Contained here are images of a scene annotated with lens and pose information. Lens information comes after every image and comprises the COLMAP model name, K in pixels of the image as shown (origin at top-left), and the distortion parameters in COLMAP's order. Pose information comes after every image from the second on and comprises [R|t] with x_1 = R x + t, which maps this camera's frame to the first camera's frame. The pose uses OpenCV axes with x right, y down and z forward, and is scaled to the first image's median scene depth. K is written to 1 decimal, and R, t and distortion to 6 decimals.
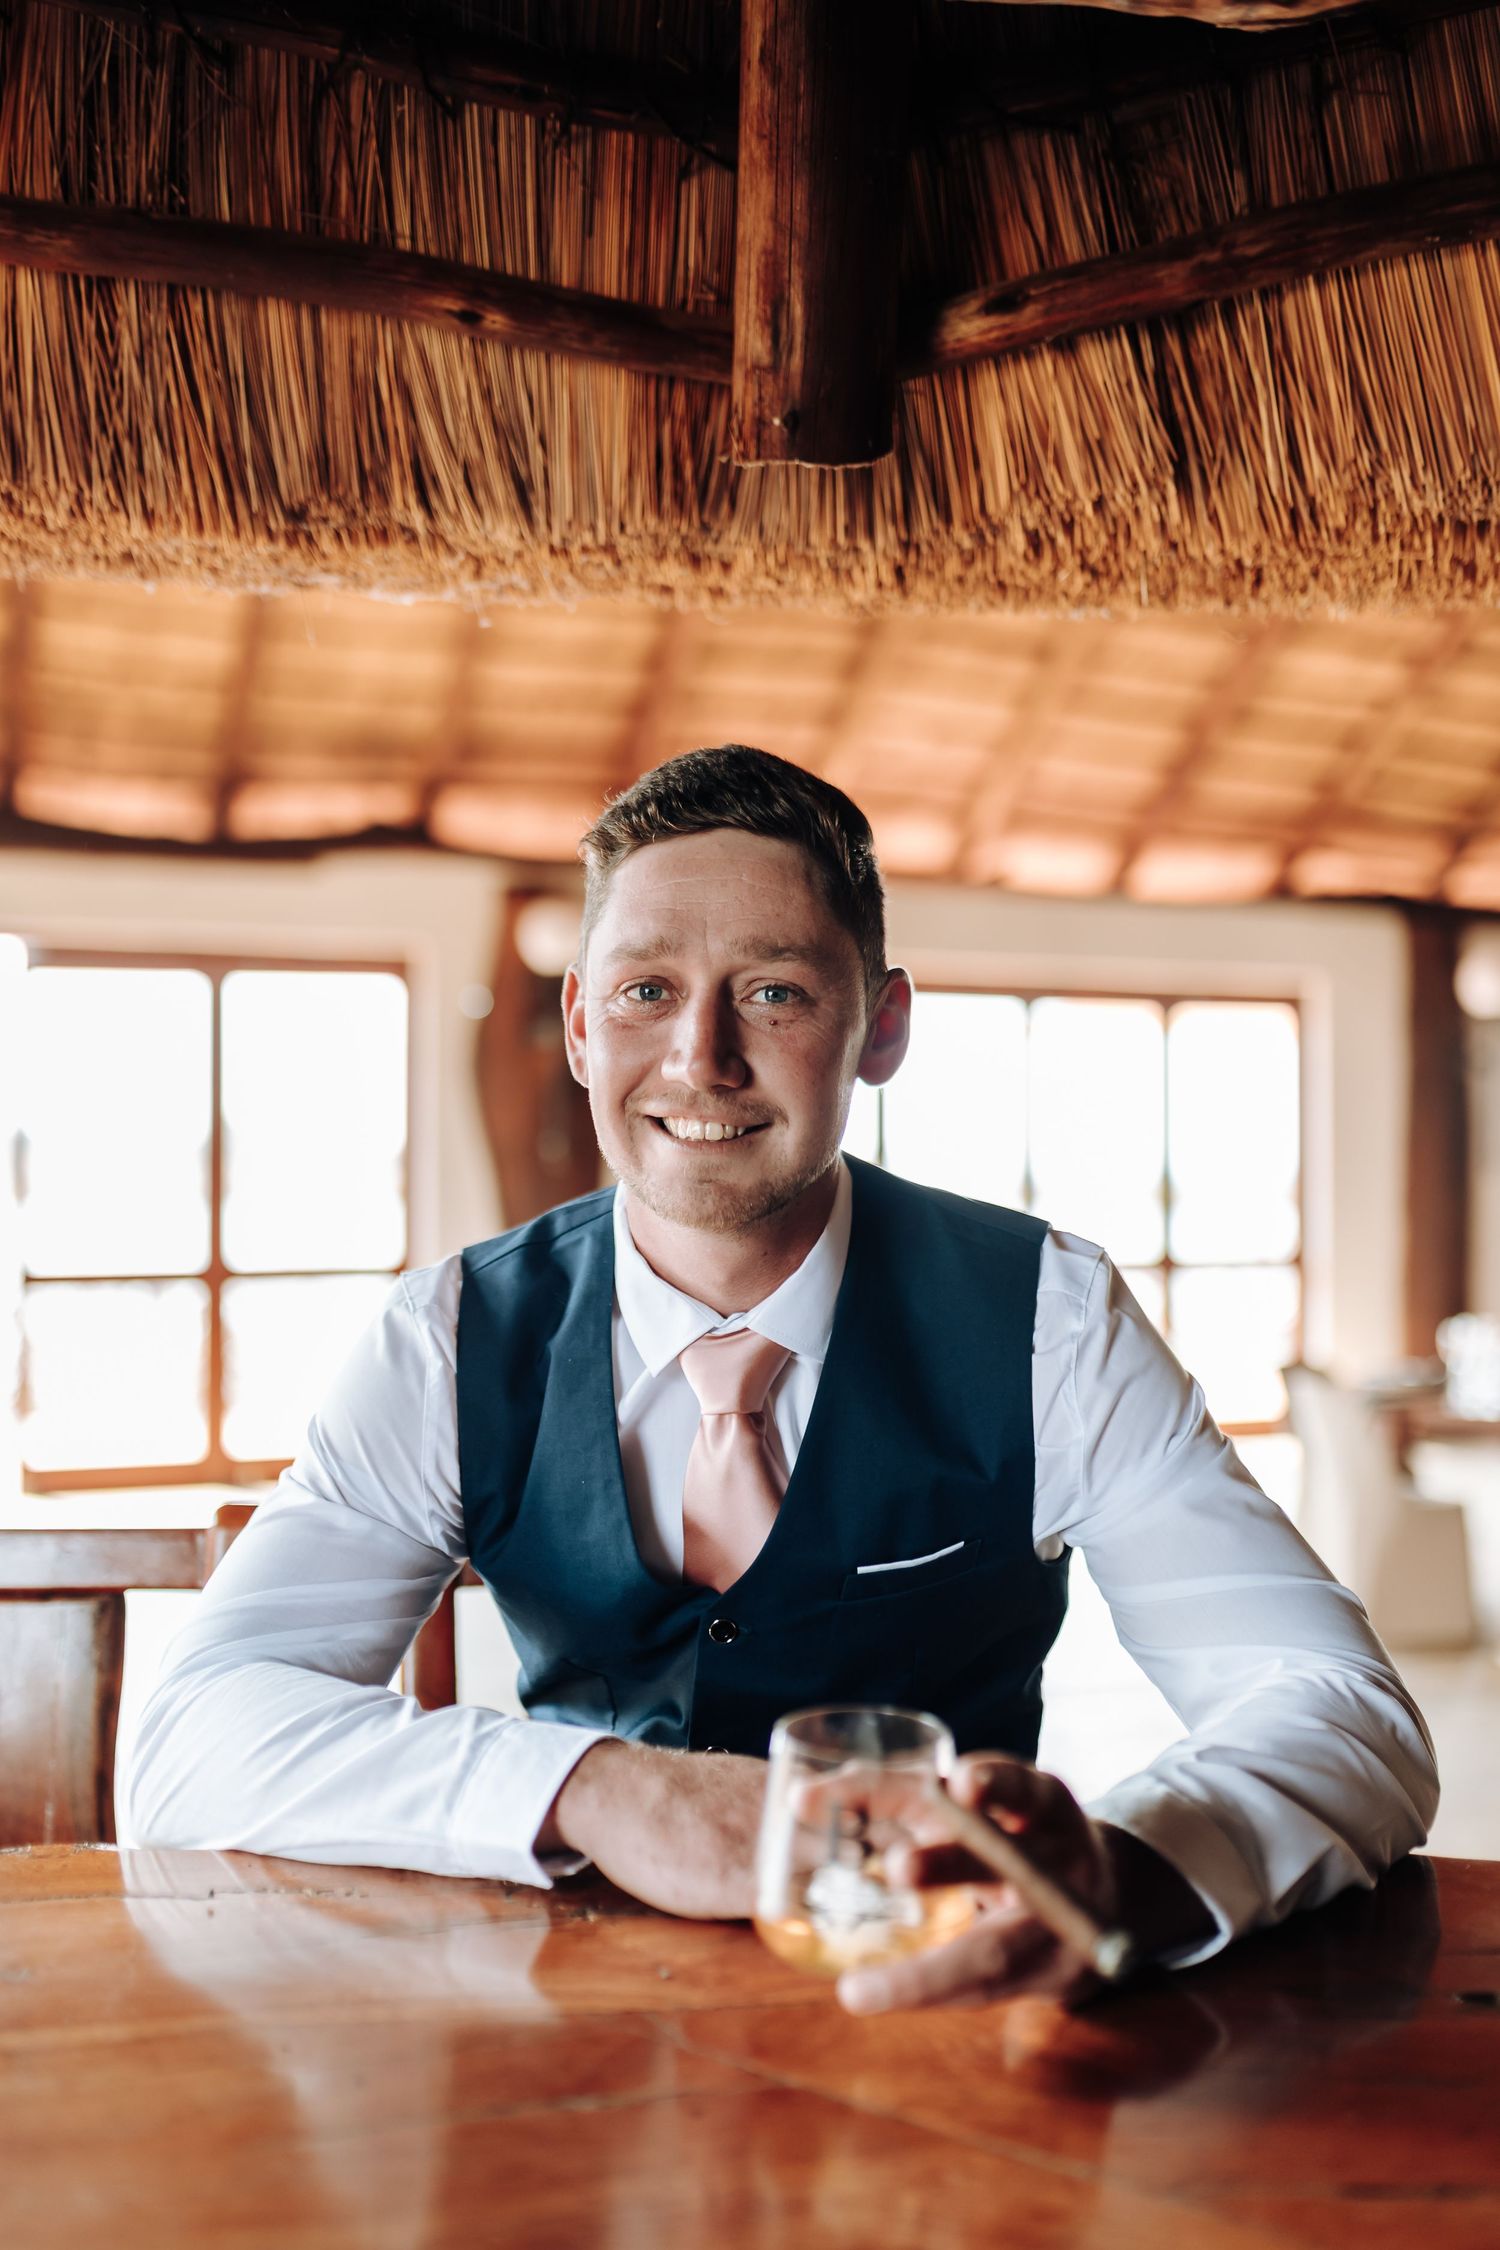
lens RADIAL K [[2254.3, 0, 746.5], [0, 2254.3, 1123.0], [0, 0, 1]] dist [-0.009141, 0.000000]
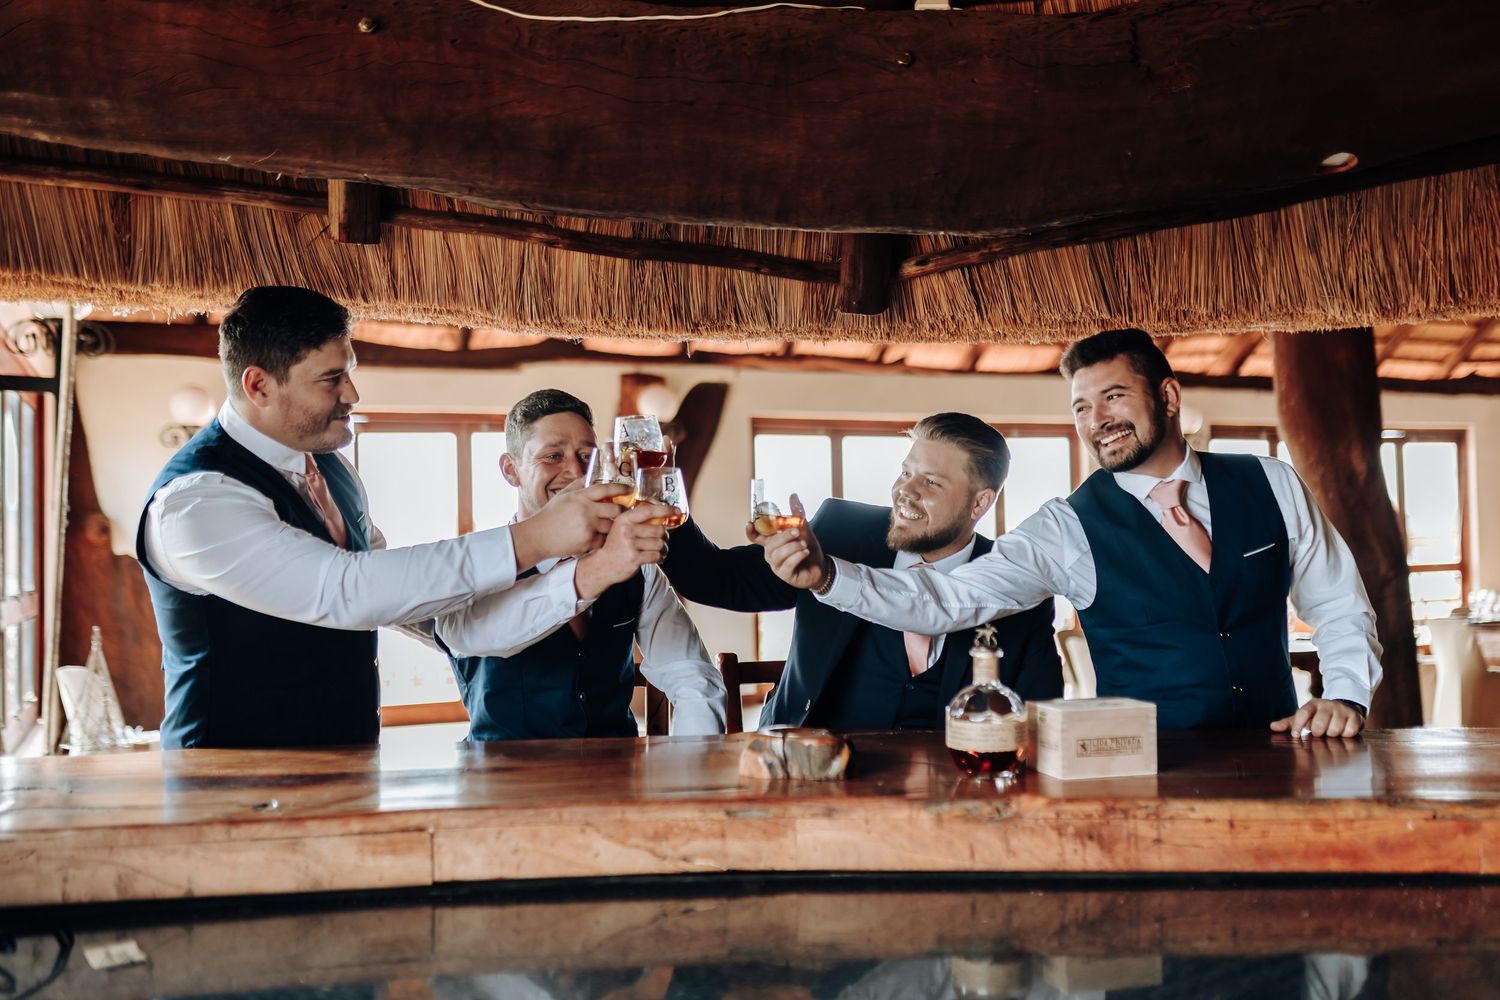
lens RADIAL K [[1552.1, 0, 730.5], [0, 1552.1, 500.1], [0, 0, 1]] dist [-0.006591, 0.000000]
pose [[0.999789, -0.020077, 0.004384, -0.167189], [0.020087, 0.999796, -0.002326, -0.021263], [-0.004336, 0.002413, 0.999988, -1.153391]]
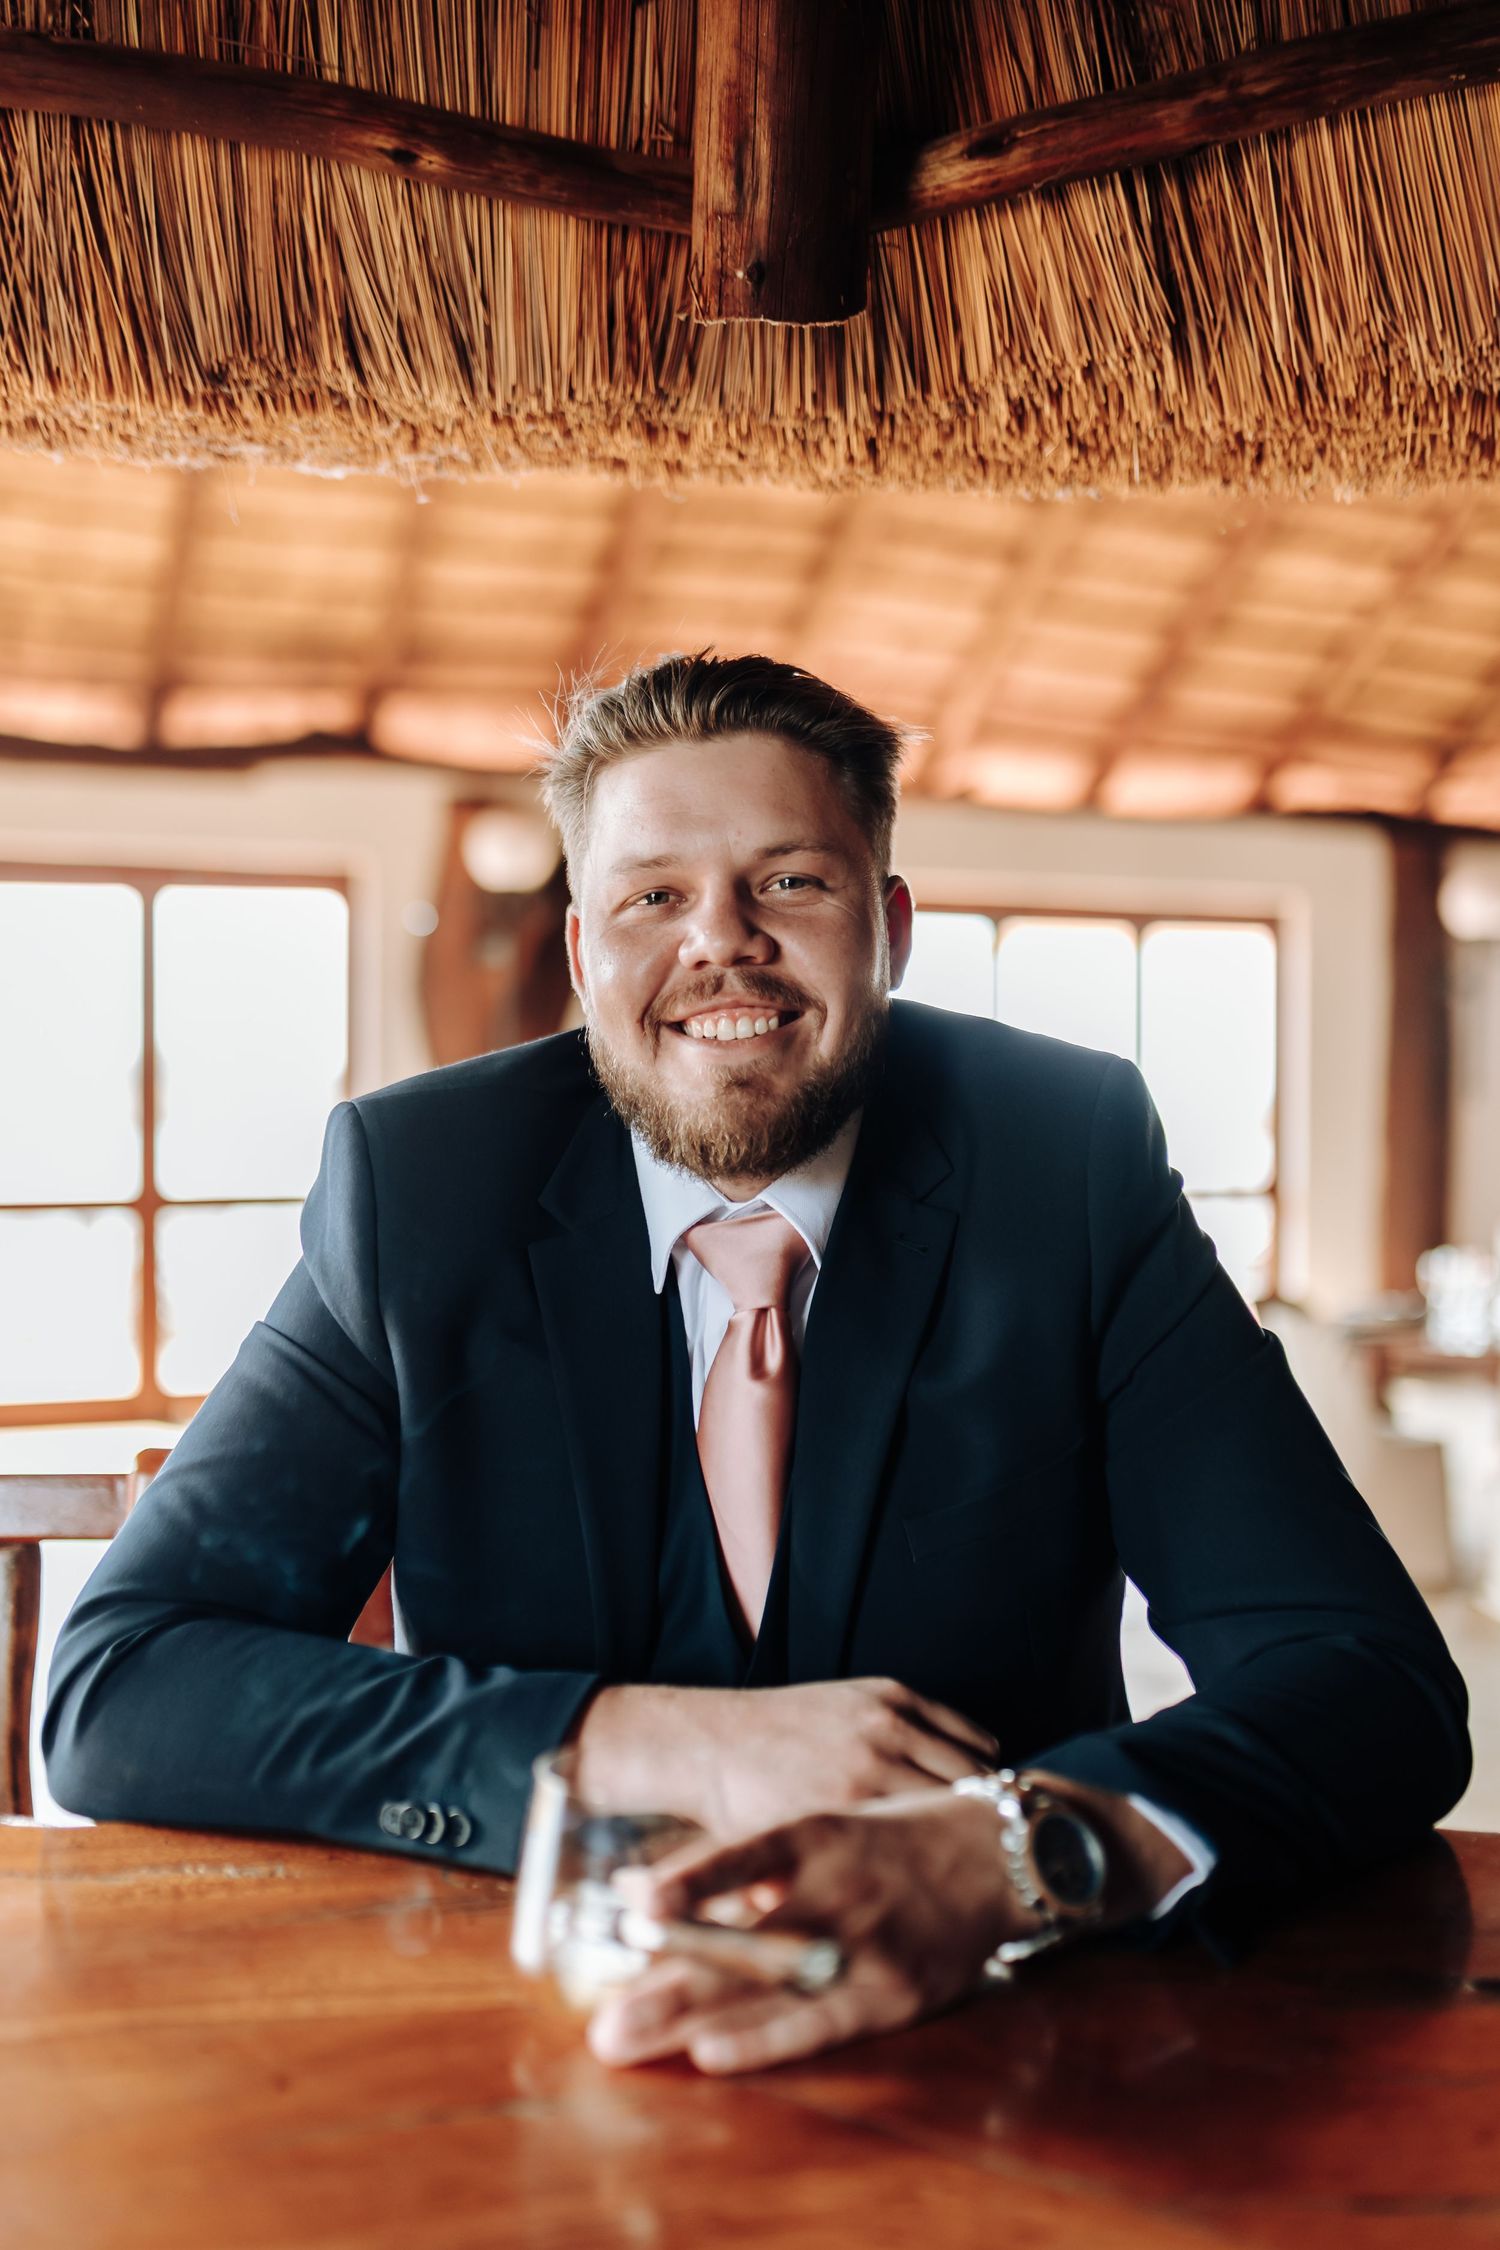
lens RADIAL K [[2328.2, 0, 739.3], [0, 2328.2, 1127.7], [0, 0, 1]] dist [-0.006591, 0.000000]
pose [[0.999873, 0.002287, 0.015781, -0.000965], [-0.002831, 0.999401, 0.034485, 0.002217], [-0.015693, -0.034525, 0.999281, 0.040383]]
